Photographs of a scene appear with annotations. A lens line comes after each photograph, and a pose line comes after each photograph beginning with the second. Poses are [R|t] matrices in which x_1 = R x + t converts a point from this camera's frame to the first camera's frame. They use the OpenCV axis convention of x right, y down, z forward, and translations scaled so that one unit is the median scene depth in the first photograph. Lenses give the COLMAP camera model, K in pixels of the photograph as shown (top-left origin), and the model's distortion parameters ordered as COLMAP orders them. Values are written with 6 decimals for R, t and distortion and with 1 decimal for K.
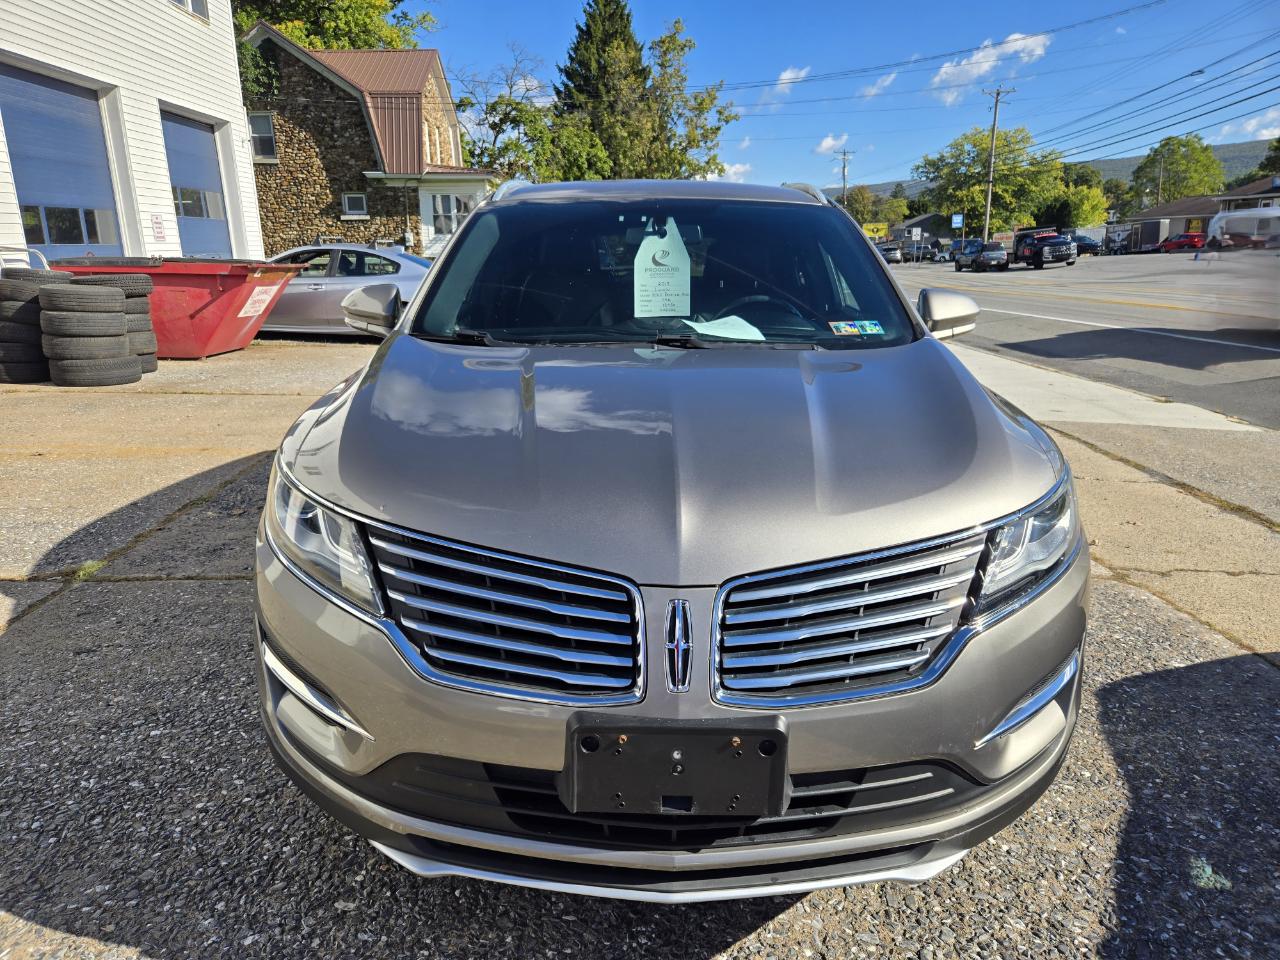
lens RADIAL K [[885.8, 0, 630.1], [0, 885.8, 467.1], [0, 0, 1]] dist [0.065392, -0.050119]
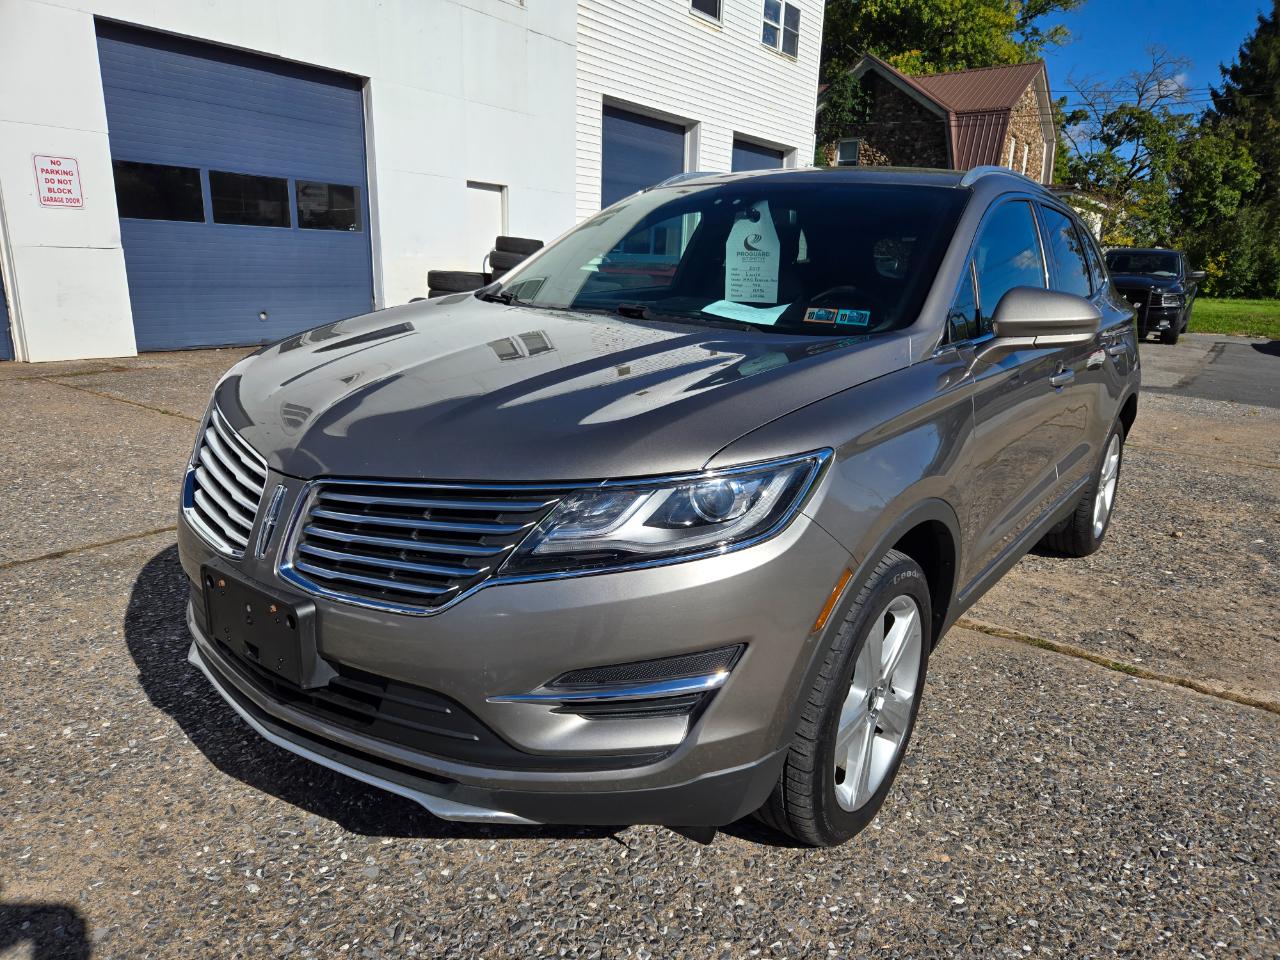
lens RADIAL K [[878.8, 0, 644.2], [0, 878.8, 465.7], [0, 0, 1]] dist [0.072732, -0.050667]
pose [[0.798119, 0.170228, -0.577952, 0.177713], [-0.184798, 0.982185, 0.034094, -0.000777], [0.573460, 0.079594, 0.815358, 0.048605]]
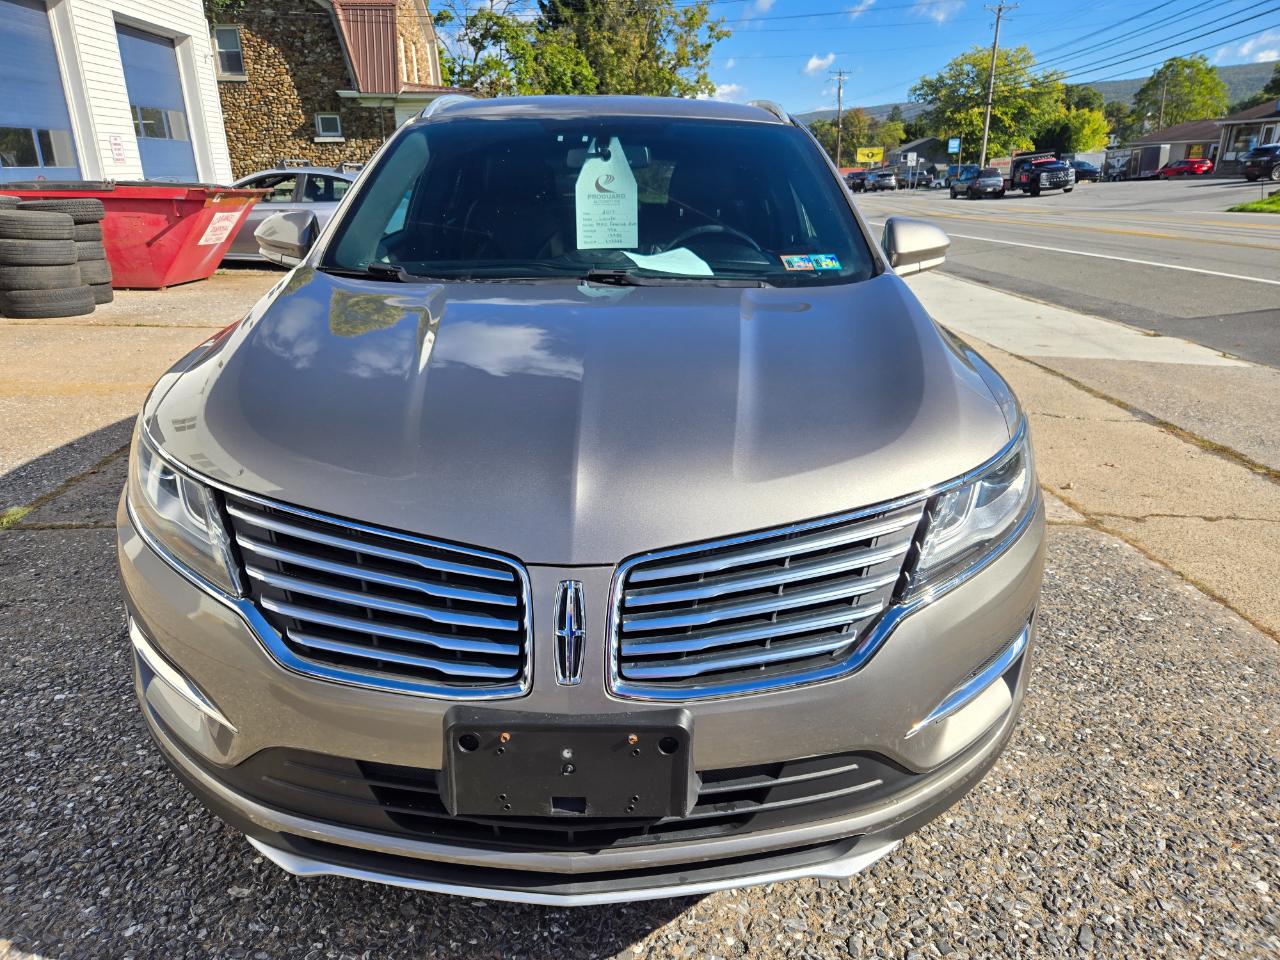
lens RADIAL K [[885.8, 0, 630.1], [0, 885.8, 467.1], [0, 0, 1]] dist [0.065392, -0.050119]
pose [[0.999954, -0.000244, 0.009538, 0.016709], [-0.000486, 0.997070, 0.076489, -0.004715], [-0.009529, -0.076490, 0.997025, 0.020941]]
